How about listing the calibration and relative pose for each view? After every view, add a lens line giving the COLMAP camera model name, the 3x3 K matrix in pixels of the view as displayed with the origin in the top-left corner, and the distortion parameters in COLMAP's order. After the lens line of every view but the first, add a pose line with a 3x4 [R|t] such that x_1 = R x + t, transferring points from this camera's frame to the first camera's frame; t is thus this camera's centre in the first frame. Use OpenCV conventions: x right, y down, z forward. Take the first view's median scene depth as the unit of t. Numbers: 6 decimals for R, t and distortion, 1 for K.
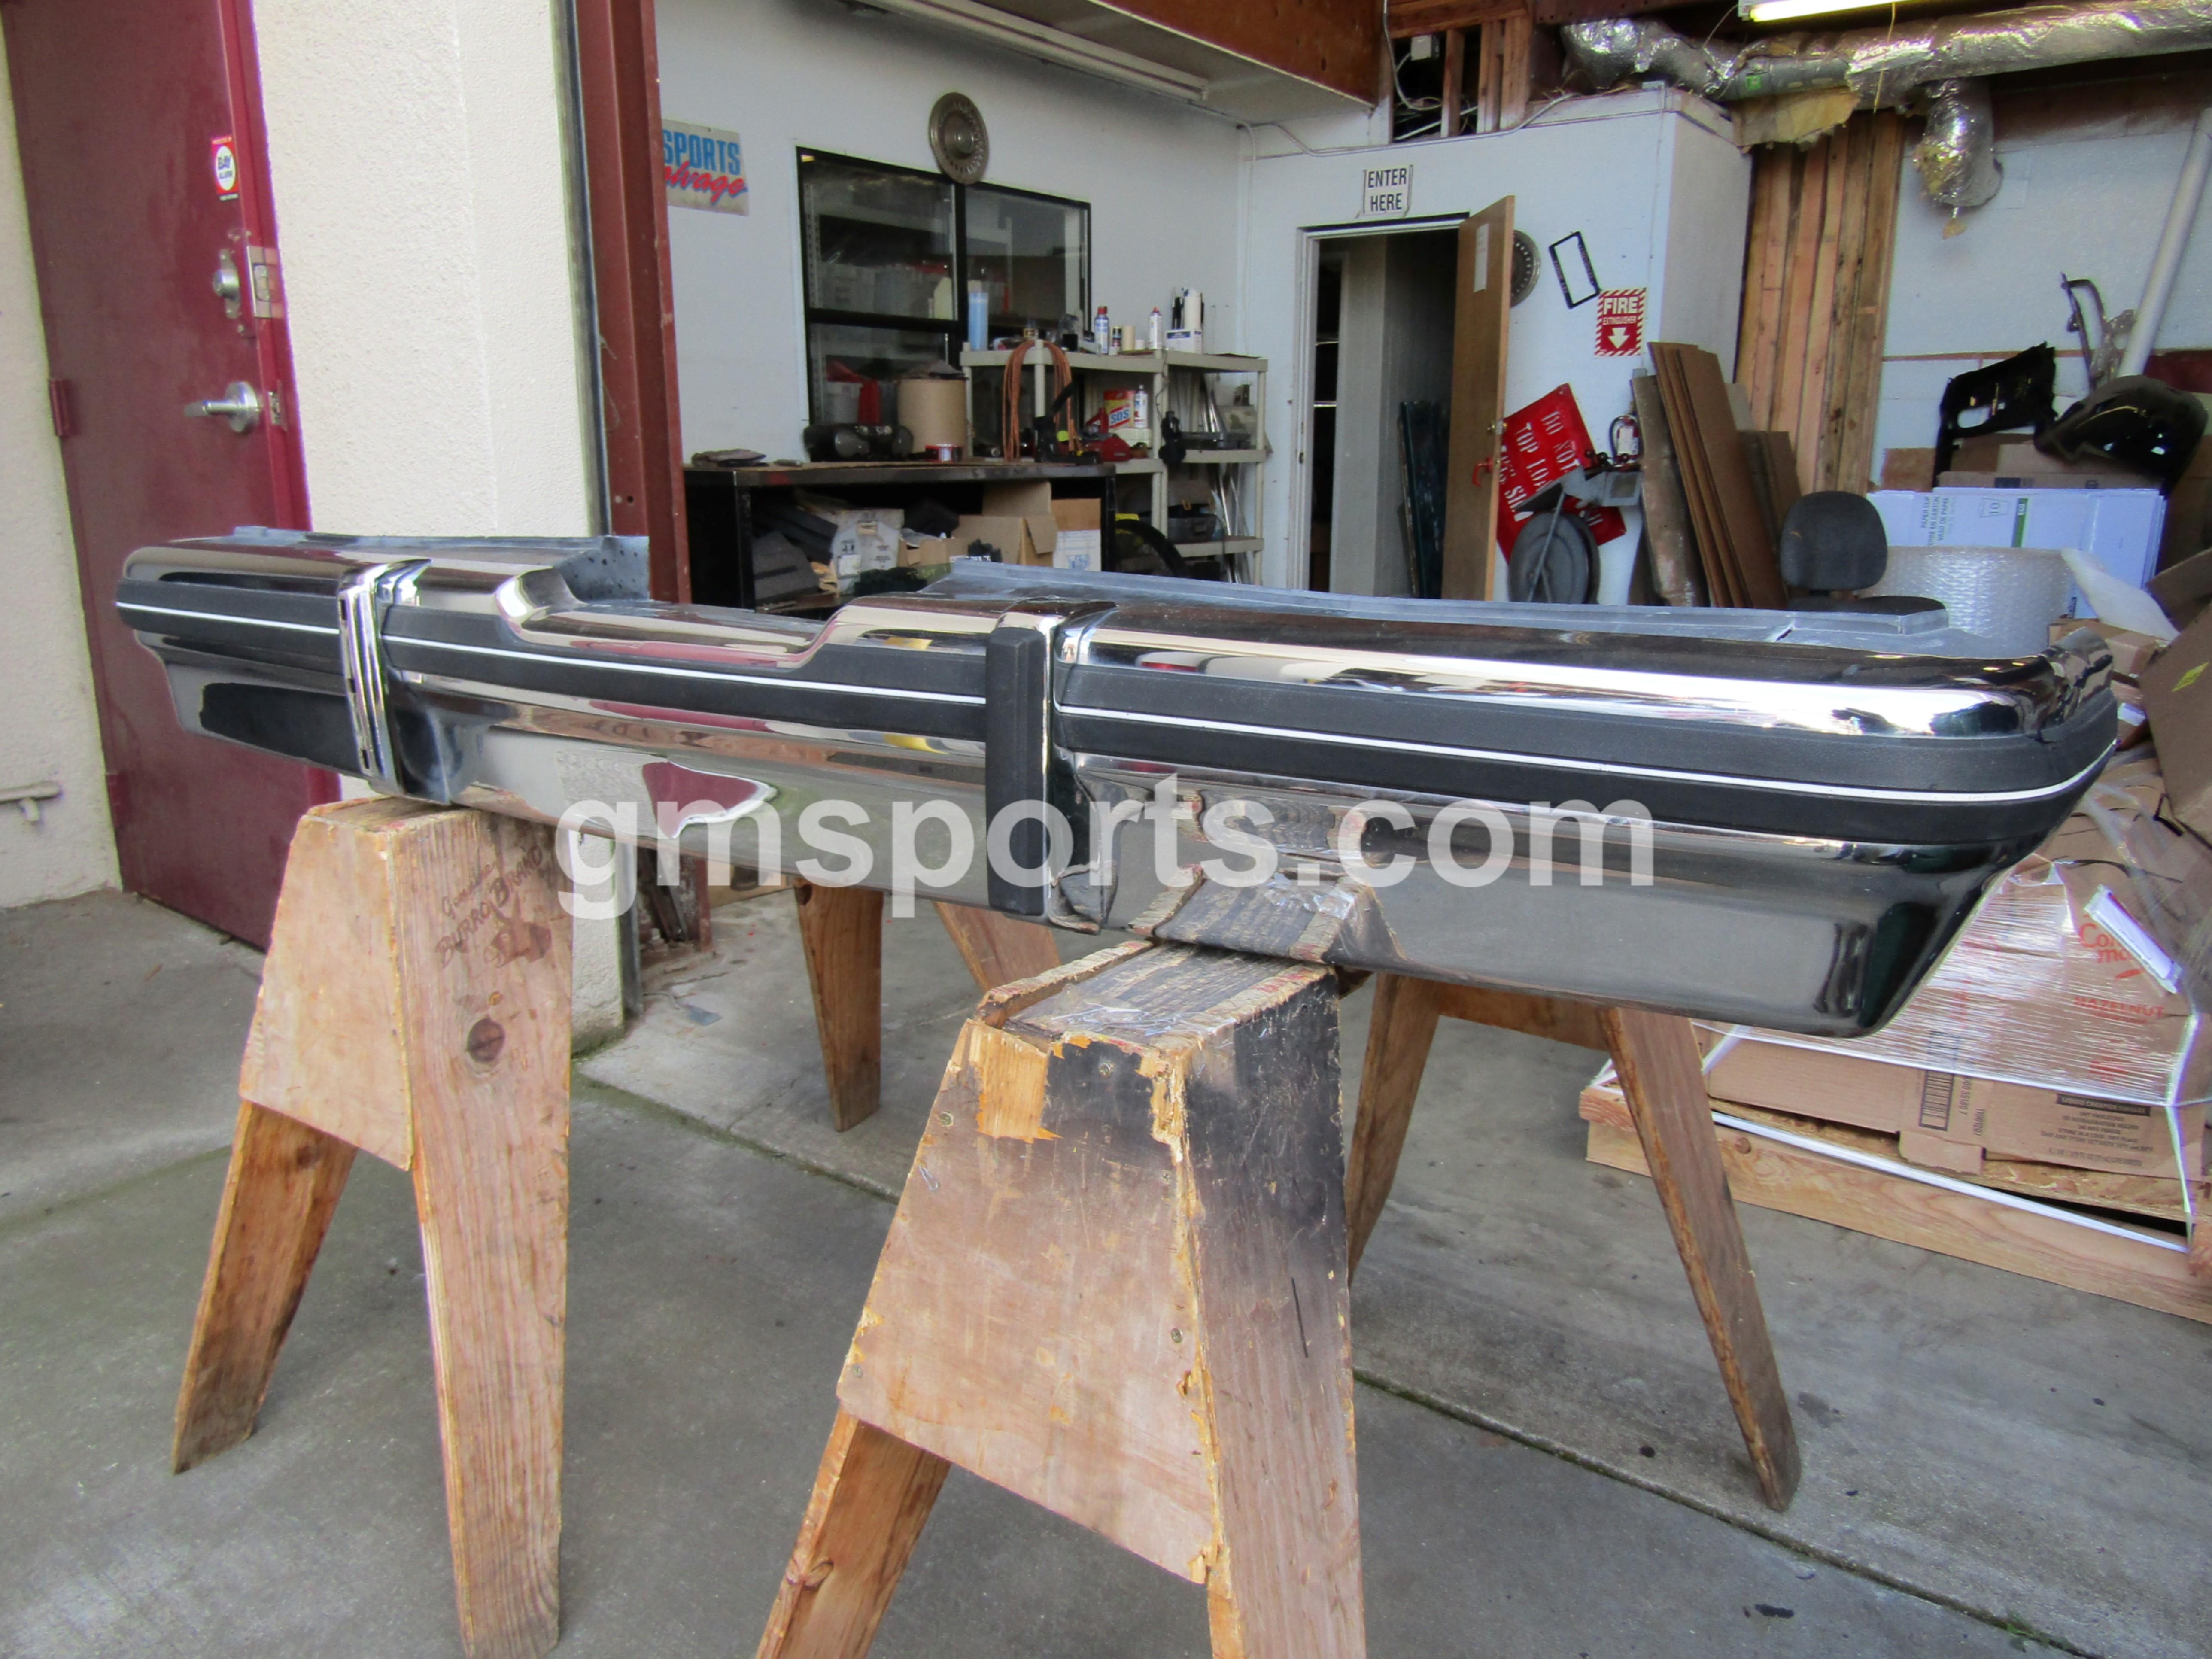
lens RADIAL K [[1577.6, 0, 1107.1], [0, 1577.6, 833.6], [0, 0, 1]] dist [-0.008303, 0.000344]
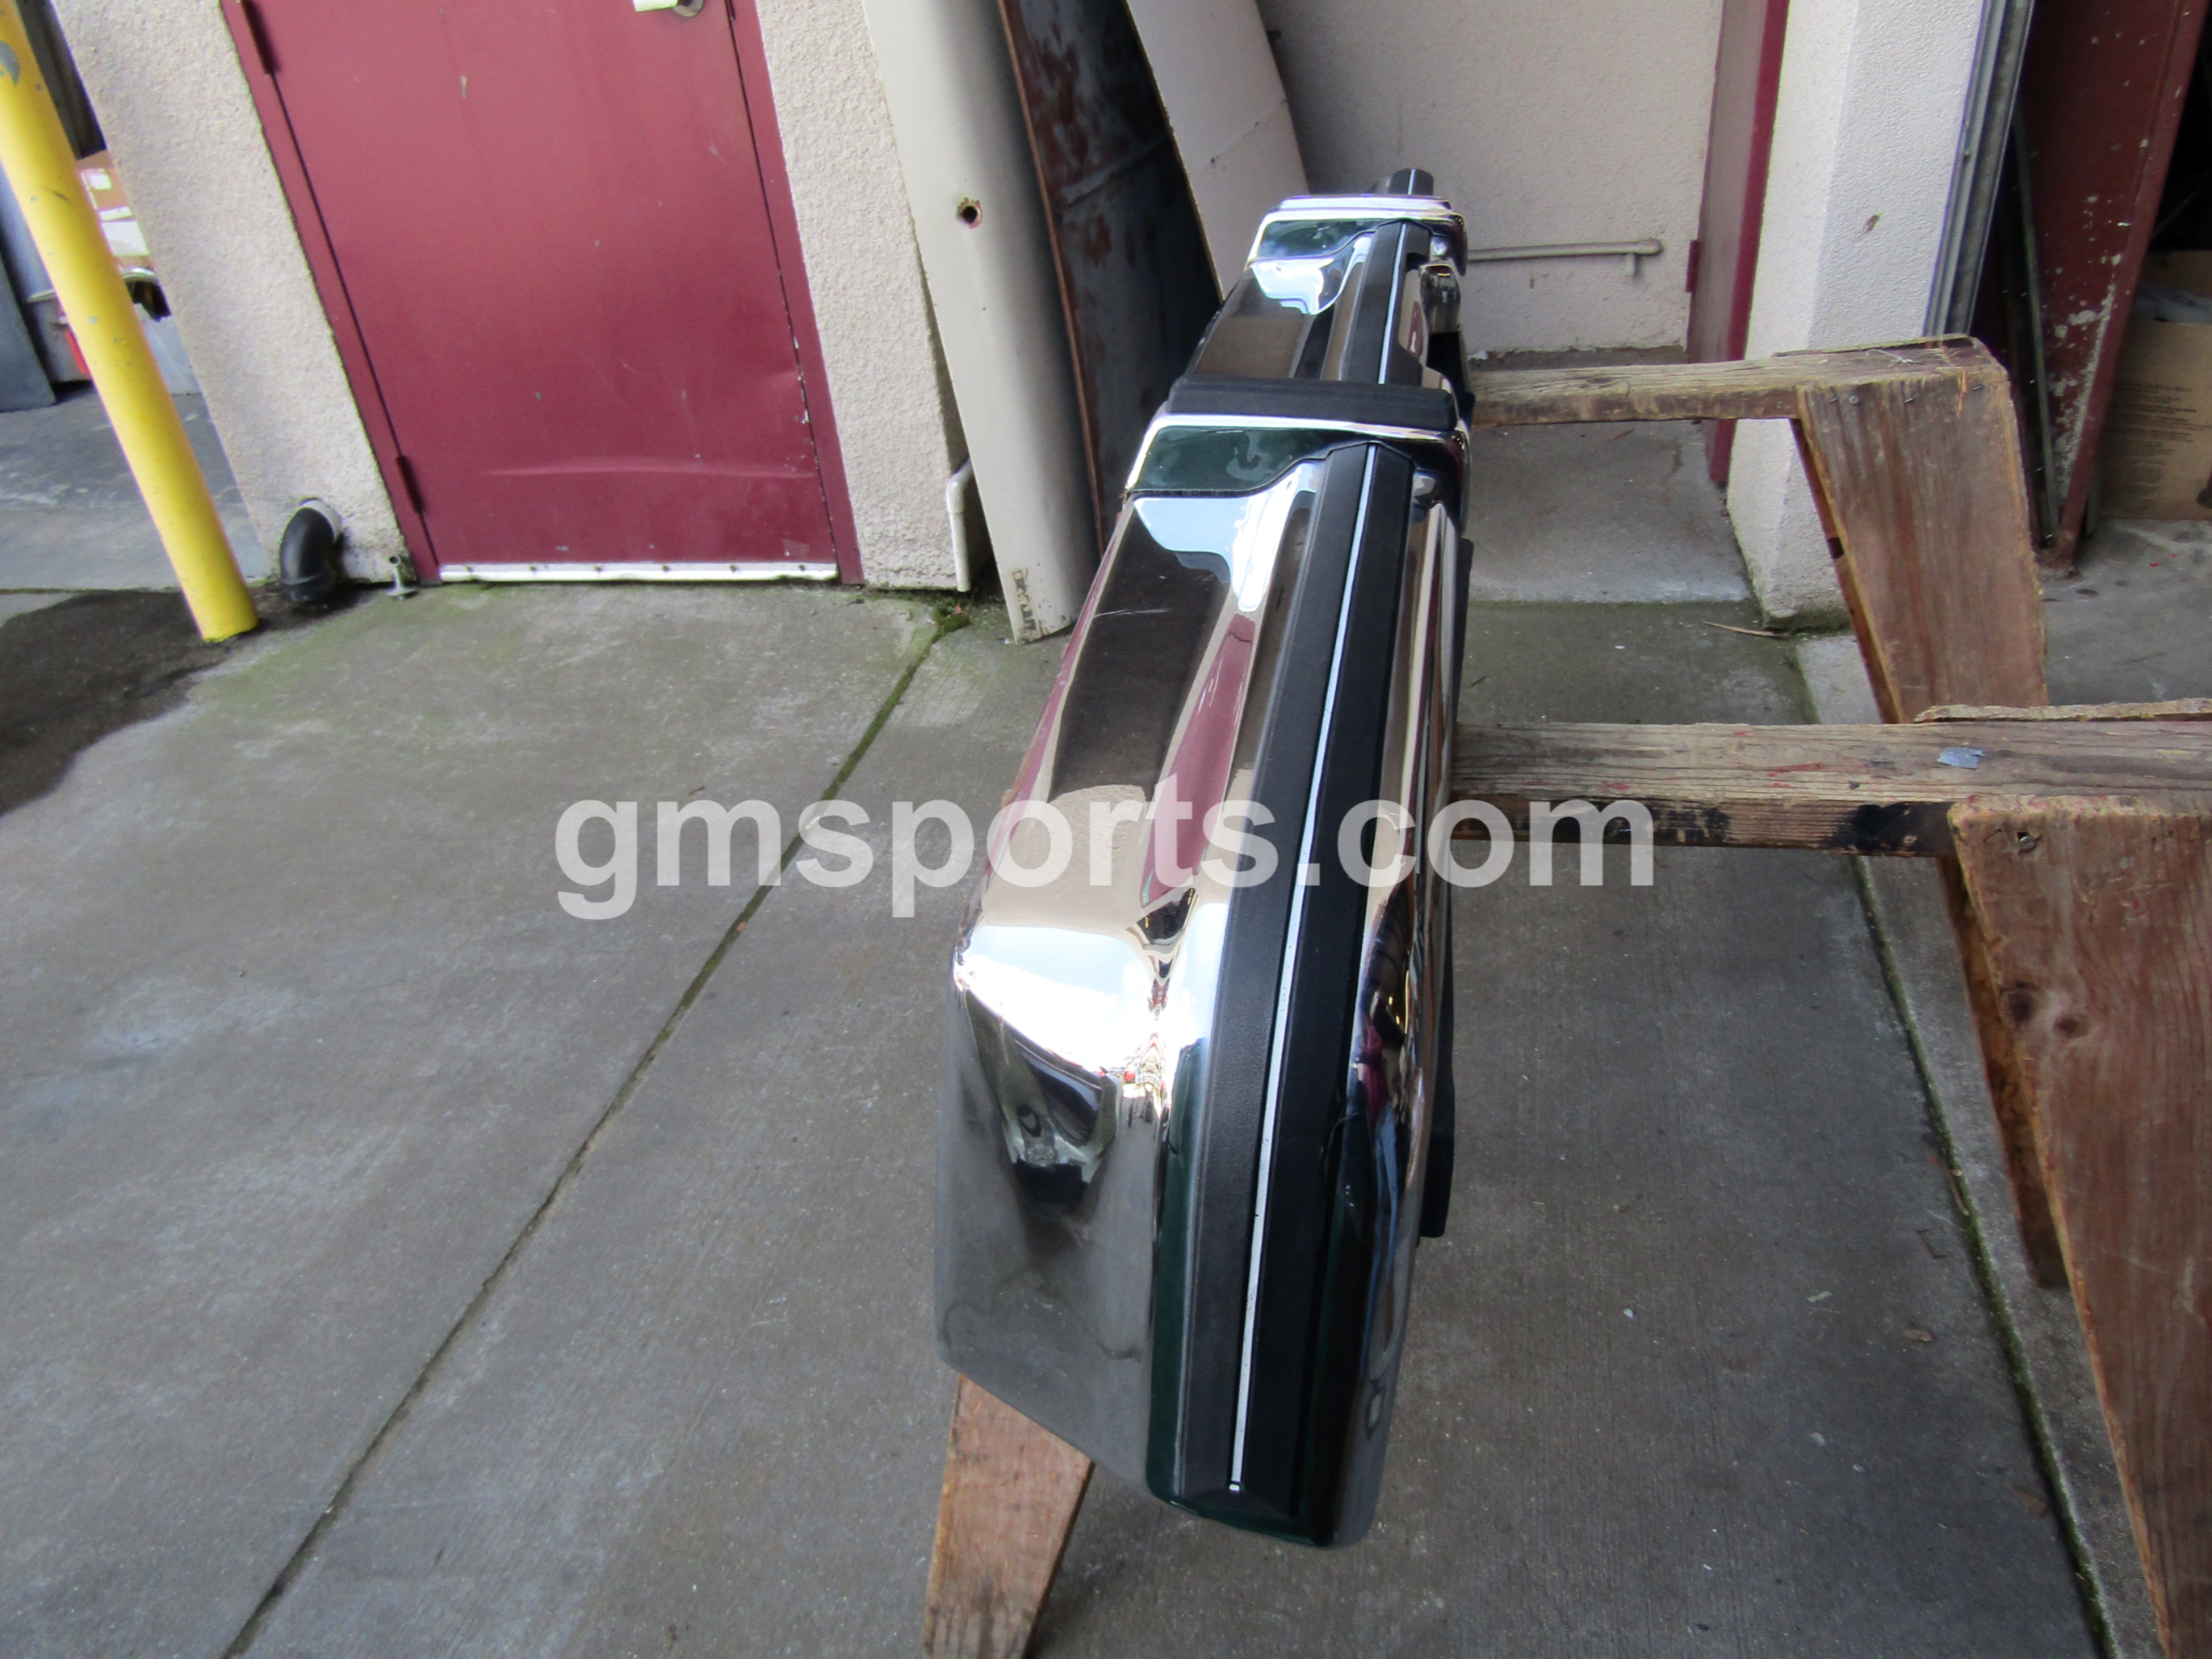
lens RADIAL K [[1577.6, 0, 1105.6], [0, 1577.6, 831.3], [0, 0, 1]] dist [-0.008303, 0.000344]
pose [[0.402582, 0.445663, -0.799570, 0.534285], [-0.132150, 0.892626, 0.430993, -0.184373], [0.905795, -0.067847, 0.418249, 0.279861]]
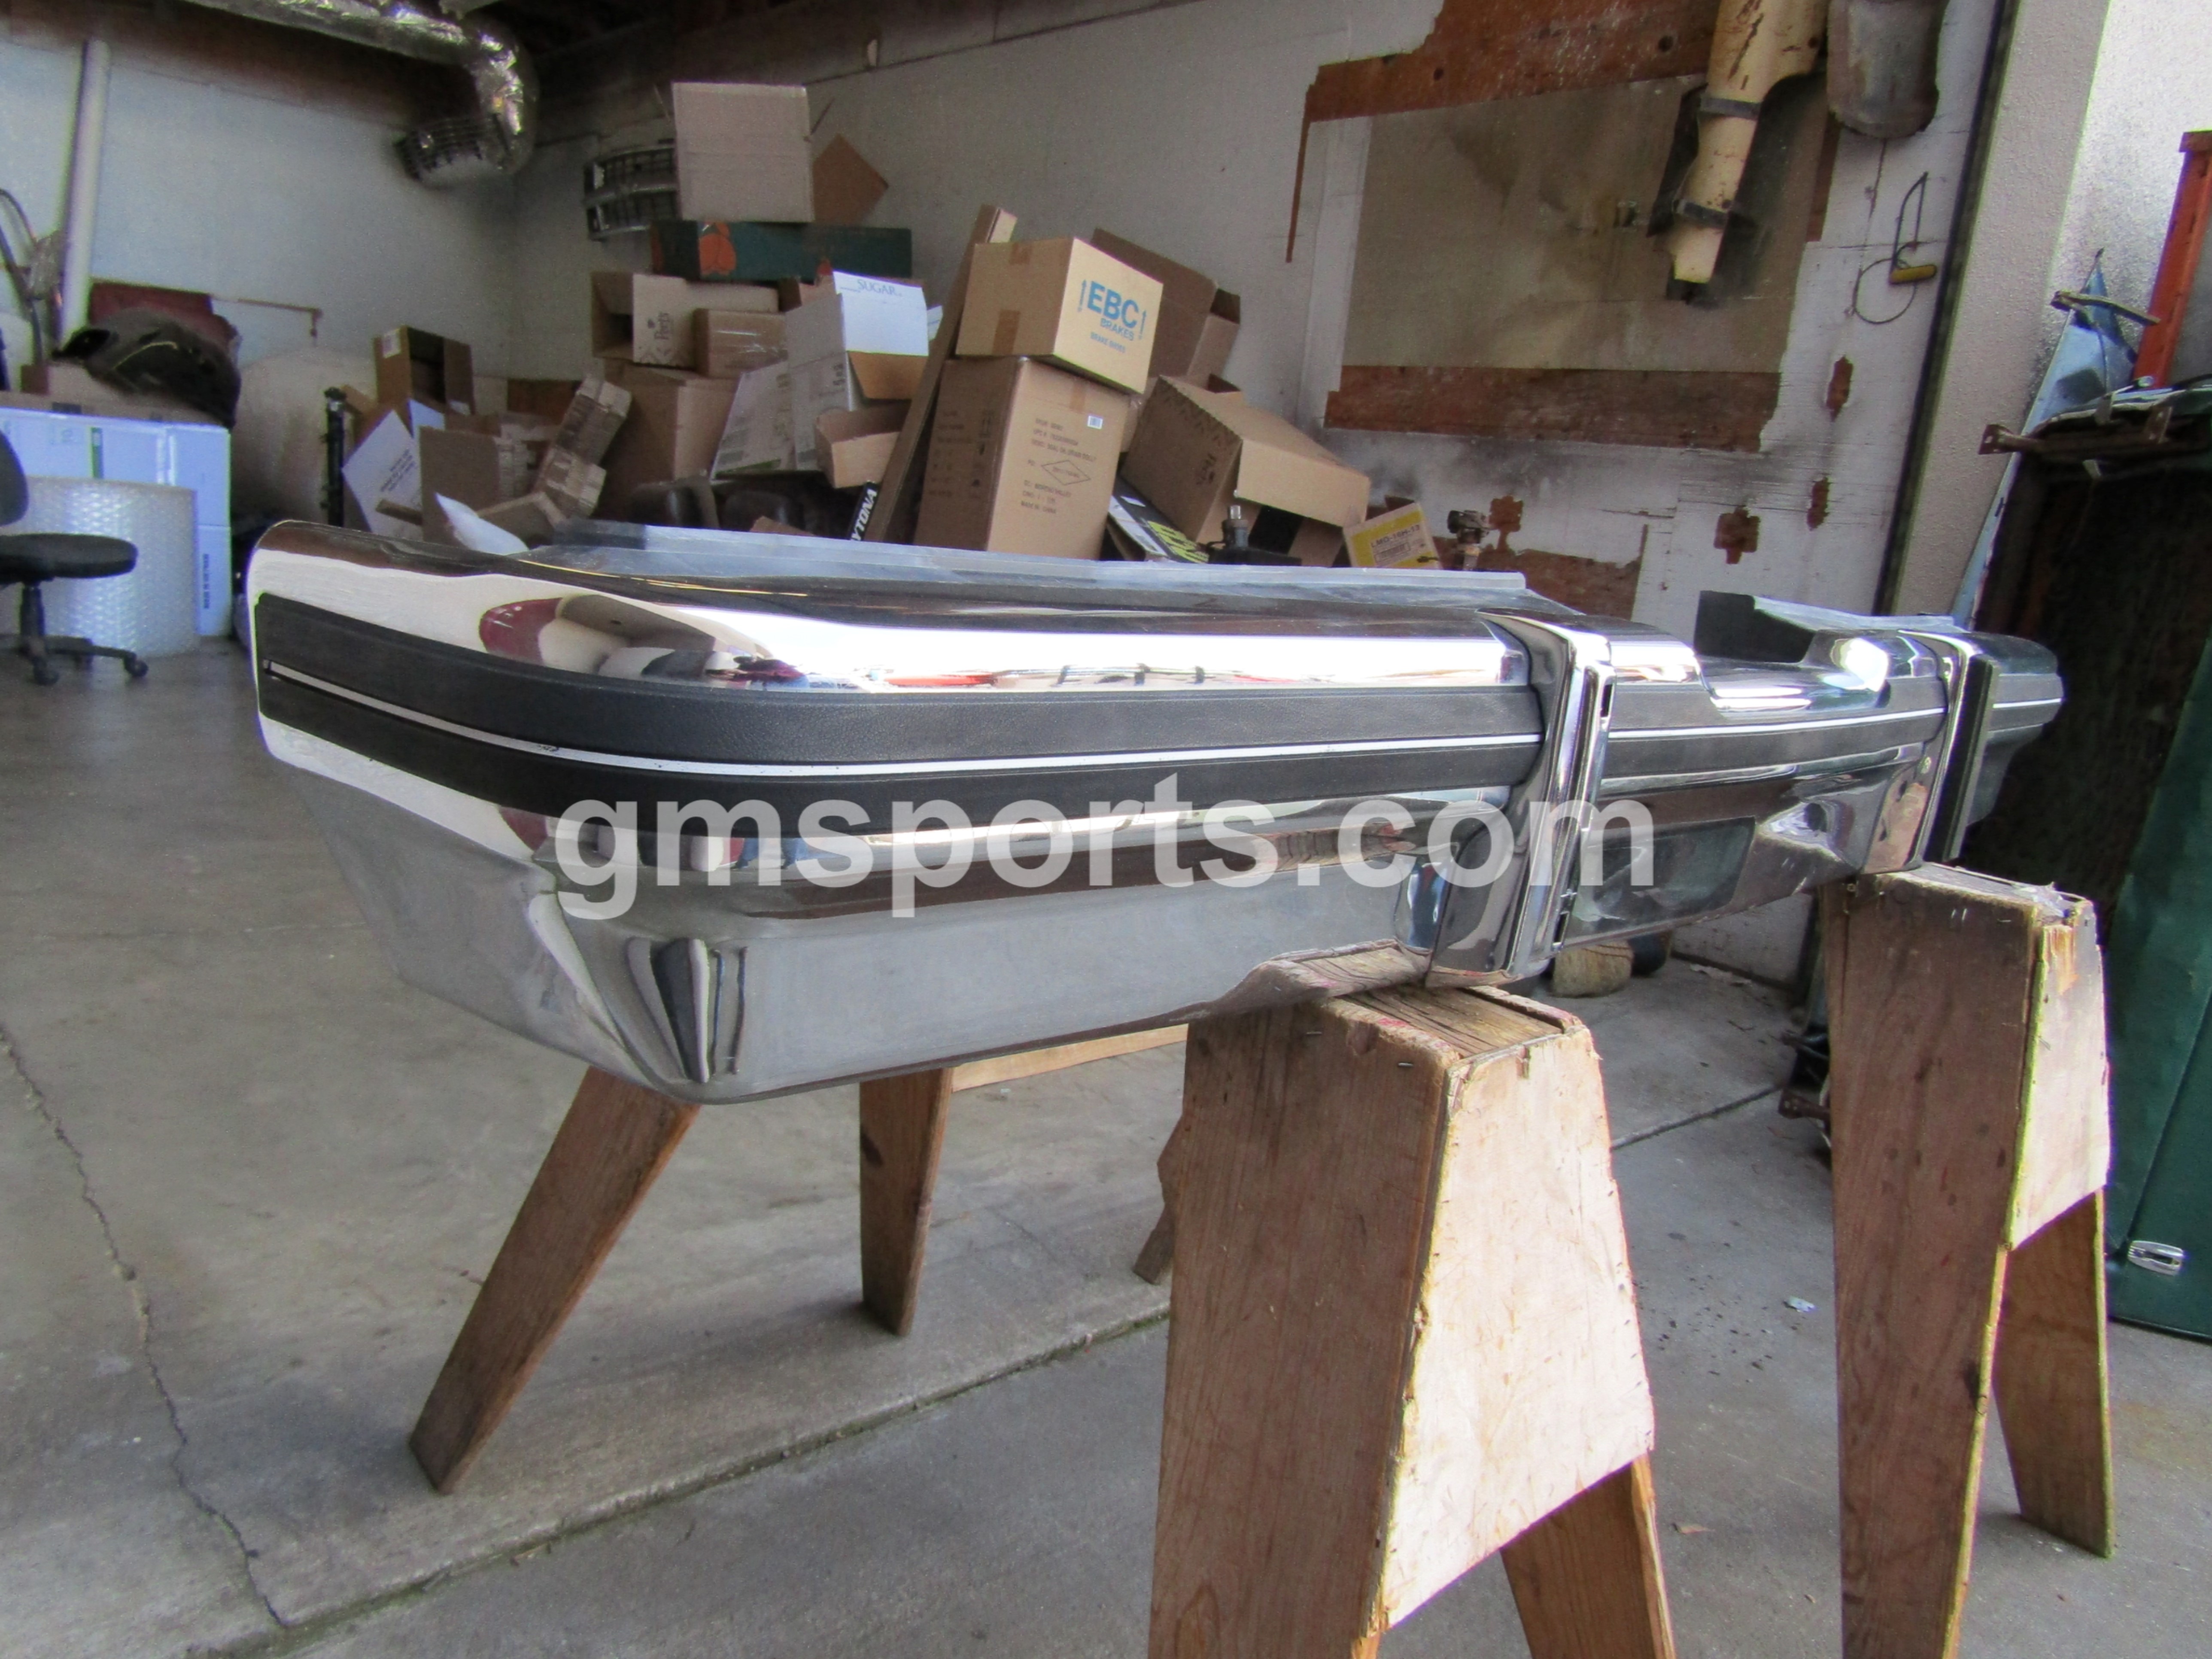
lens RADIAL K [[1577.6, 0, 1109.1], [0, 1577.6, 824.0], [0, 0, 1]] dist [-0.008303, 0.000344]
pose [[0.208624, -0.180823, 0.961134, -0.927949], [0.131908, 0.978982, 0.155549, -0.176821], [-0.969060, 0.094330, 0.228091, 0.840245]]
